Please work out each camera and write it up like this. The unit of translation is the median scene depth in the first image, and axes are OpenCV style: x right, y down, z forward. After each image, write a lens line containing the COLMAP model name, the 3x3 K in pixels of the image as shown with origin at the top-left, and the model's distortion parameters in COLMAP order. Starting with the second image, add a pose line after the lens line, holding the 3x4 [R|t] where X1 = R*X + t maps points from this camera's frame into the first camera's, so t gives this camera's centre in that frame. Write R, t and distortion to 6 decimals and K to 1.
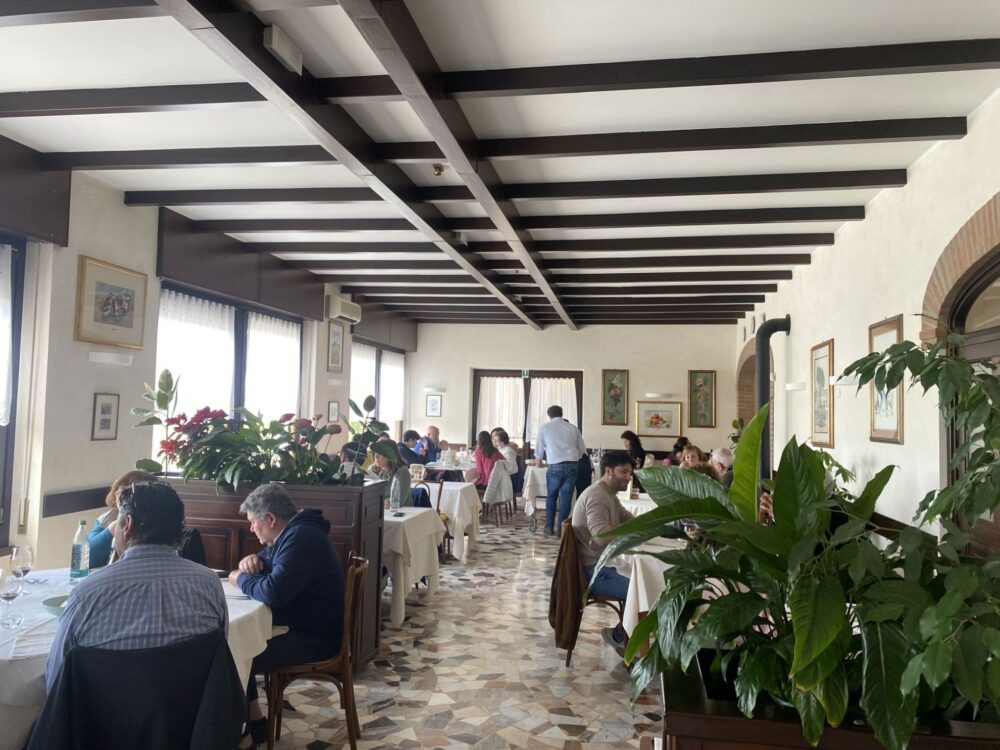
lens RADIAL K [[747.6, 0, 501.1], [0, 747.6, 370.6], [0, 0, 1]] dist [0.007669, -0.009707]
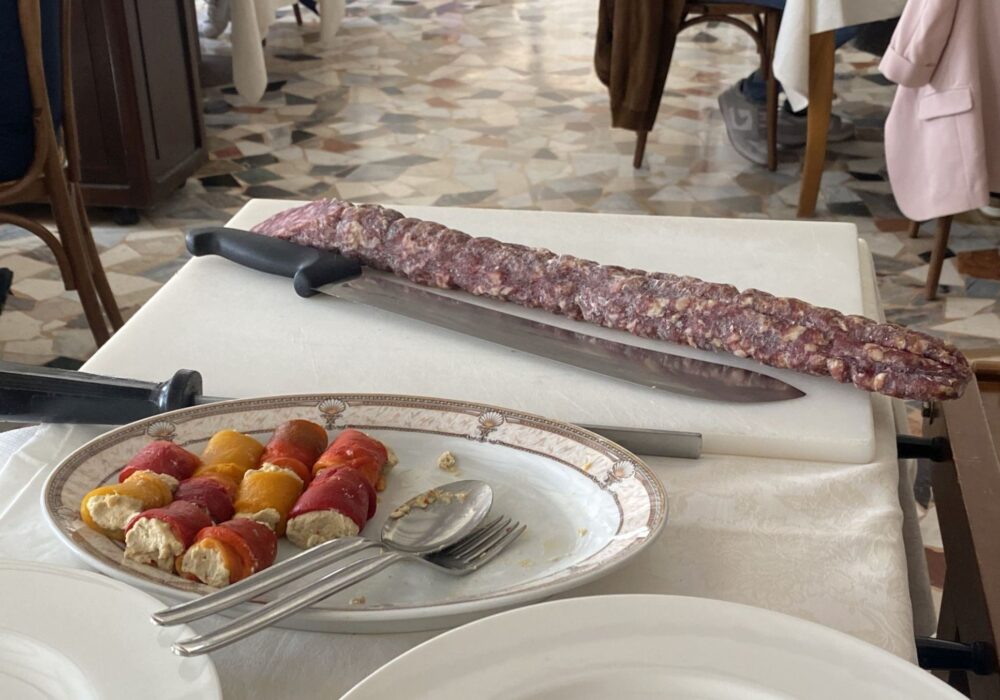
lens RADIAL K [[1415.5, 0, 499.9], [0, 1415.5, 349.3], [0, 0, 1]] dist [0.090548, 0.000000]
pose [[0.998757, -0.049127, -0.008424, 0.007860], [0.047202, 0.877892, 0.476527, 0.076544], [-0.016015, -0.476332, 0.879119, 0.188738]]
